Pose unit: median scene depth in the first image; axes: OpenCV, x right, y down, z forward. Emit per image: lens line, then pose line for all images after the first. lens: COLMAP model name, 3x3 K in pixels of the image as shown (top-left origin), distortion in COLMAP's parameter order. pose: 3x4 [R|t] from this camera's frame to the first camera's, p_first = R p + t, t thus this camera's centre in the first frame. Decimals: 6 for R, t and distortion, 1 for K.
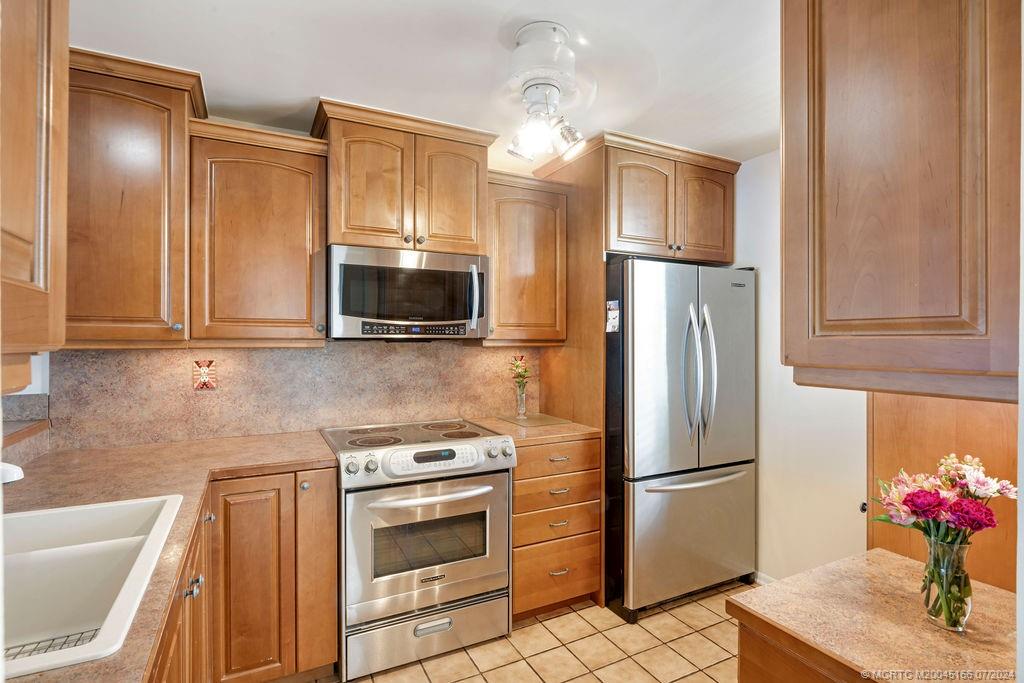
lens RADIAL K [[505.4, 0, 504.6], [0, 505.4, 341.2], [0, 0, 1]] dist [0.000834, -0.002772]
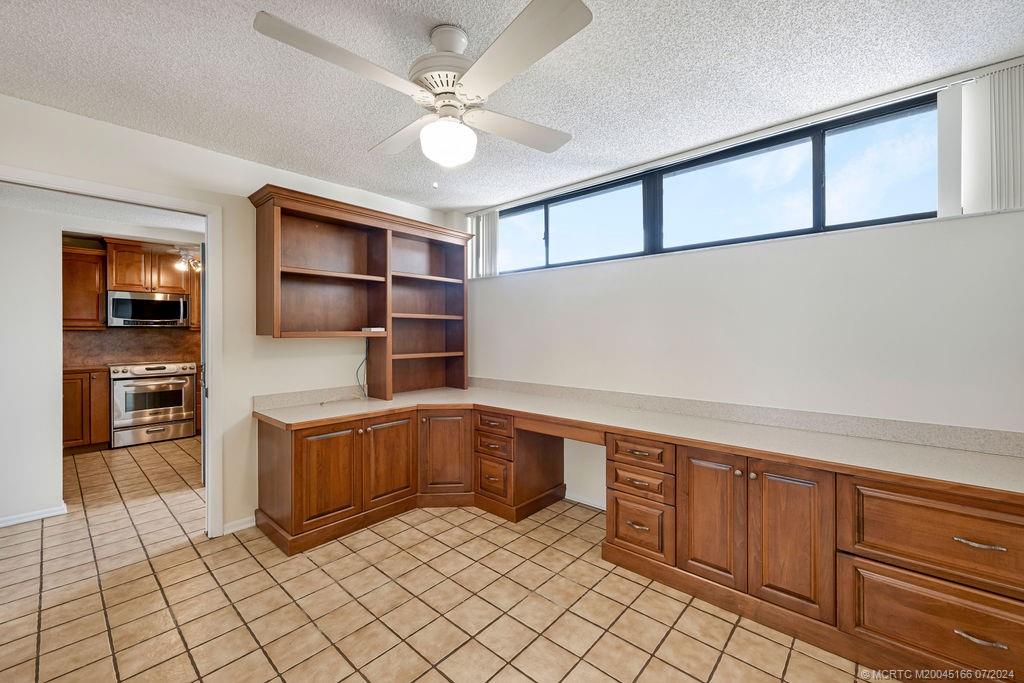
lens RADIAL K [[403.9, 0, 506.6], [0, 403.9, 333.6], [0, 0, 1]] dist [-0.001153, 0.000207]
pose [[0.925433, -0.004869, 0.378881, 0.758505], [0.007167, 0.999963, -0.004655, 0.056544], [-0.378844, 0.007023, 0.925434, -1.681418]]
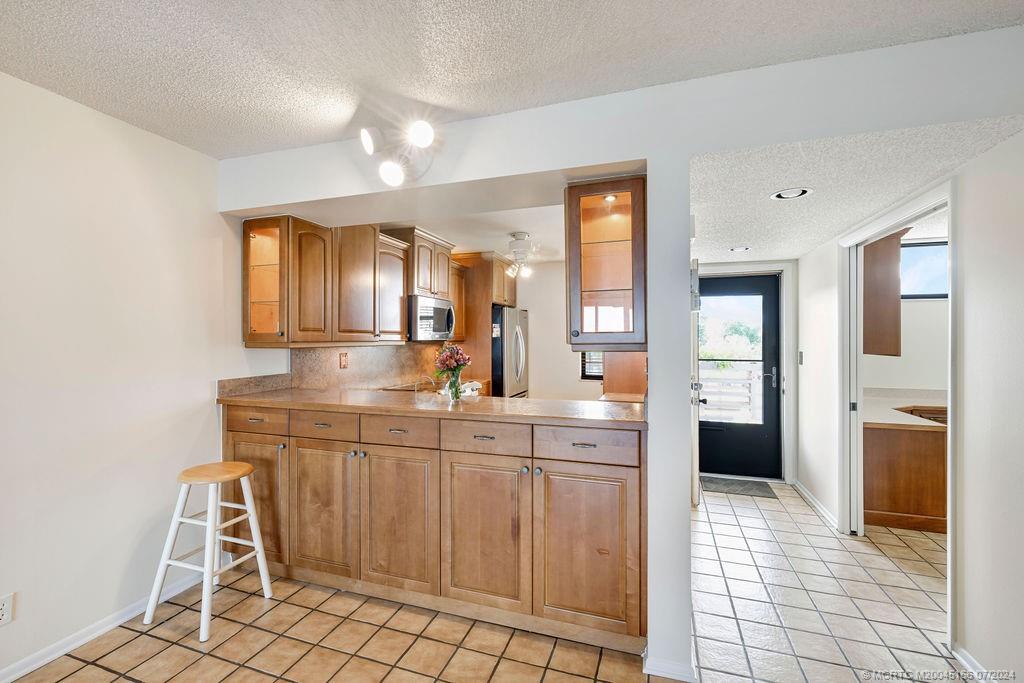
lens RADIAL K [[449.3, 0, 509.7], [0, 449.3, 339.9], [0, 0, 1]] dist [-0.003135, 0.000850]
pose [[0.702910, -0.004608, 0.711264, -1.356412], [0.007052, 0.999975, -0.000491, -0.003817], [-0.711244, 0.005361, 0.702925, -0.568325]]
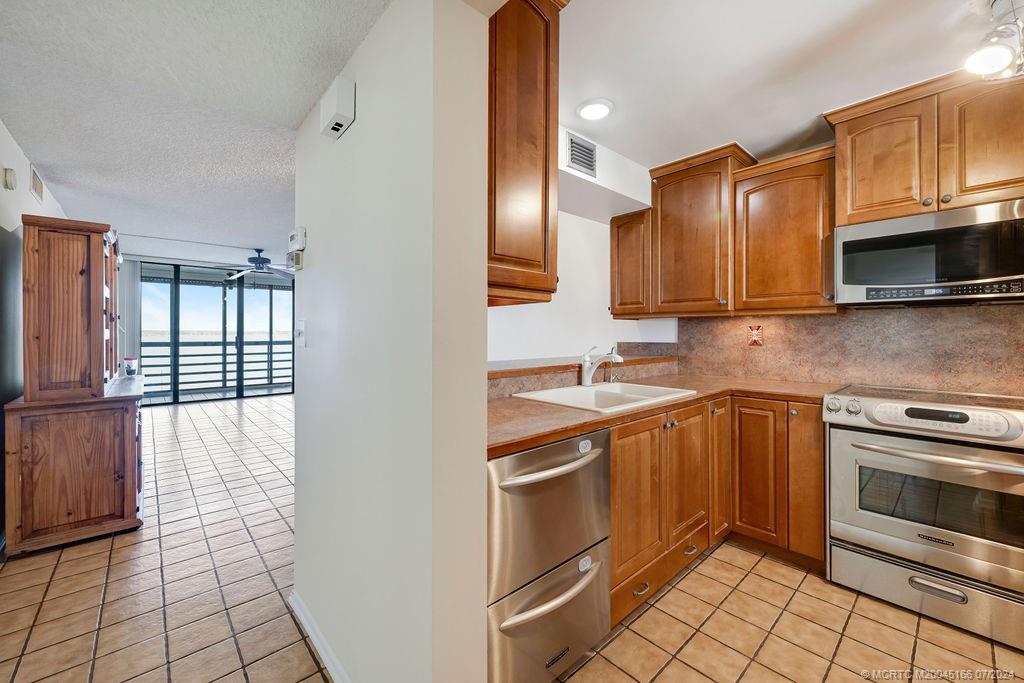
lens RADIAL K [[403.9, 0, 514.1], [0, 403.9, 333.2], [0, 0, 1]] dist [-0.001153, 0.000207]
pose [[0.267490, -0.000286, -0.963561, 0.377464], [-0.007004, 0.999973, -0.002241, 0.069433], [0.963535, 0.007349, 0.267481, -0.007407]]
